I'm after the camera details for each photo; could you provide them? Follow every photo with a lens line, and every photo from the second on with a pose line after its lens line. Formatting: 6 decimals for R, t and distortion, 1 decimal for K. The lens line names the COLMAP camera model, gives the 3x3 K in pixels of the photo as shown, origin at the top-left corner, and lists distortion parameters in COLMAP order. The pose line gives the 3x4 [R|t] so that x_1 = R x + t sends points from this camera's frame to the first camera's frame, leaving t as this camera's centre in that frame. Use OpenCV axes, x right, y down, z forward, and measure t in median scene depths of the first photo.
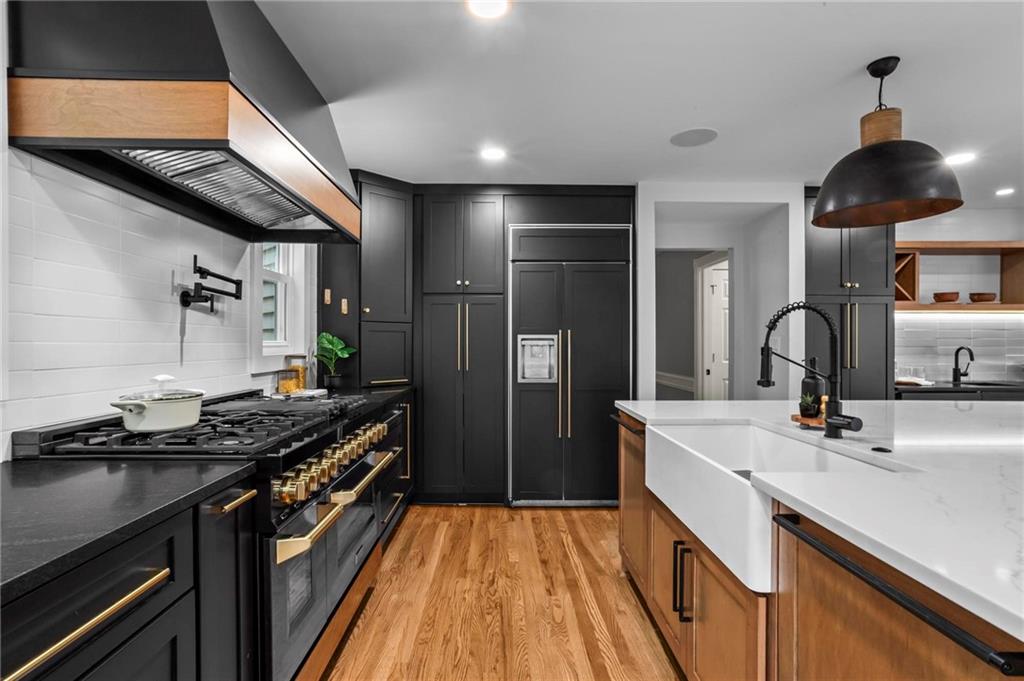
lens RADIAL K [[495.7, 0, 508.4], [0, 495.7, 347.9], [0, 0, 1]] dist [-0.039229, 0.019301]
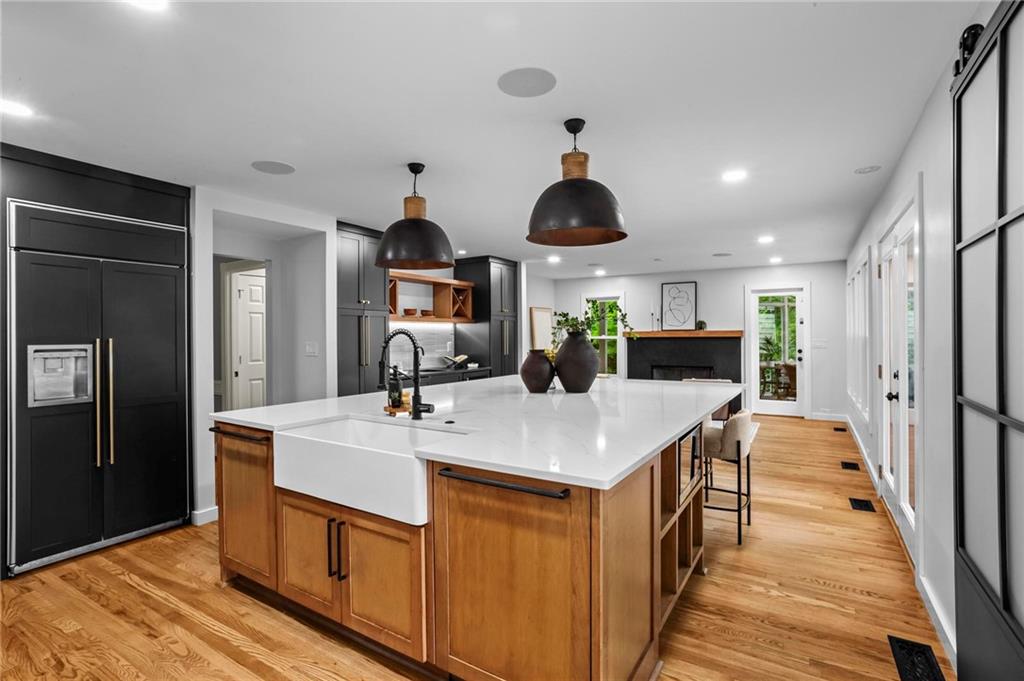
lens RADIAL K [[495.7, 0, 498.7], [0, 495.7, 333.3], [0, 0, 1]] dist [-0.039229, 0.019301]
pose [[0.535998, -0.002275, 0.844216, -0.280998], [0.012693, 0.999905, -0.005364, -0.039750], [-0.844124, 0.013591, 0.535976, -0.020867]]
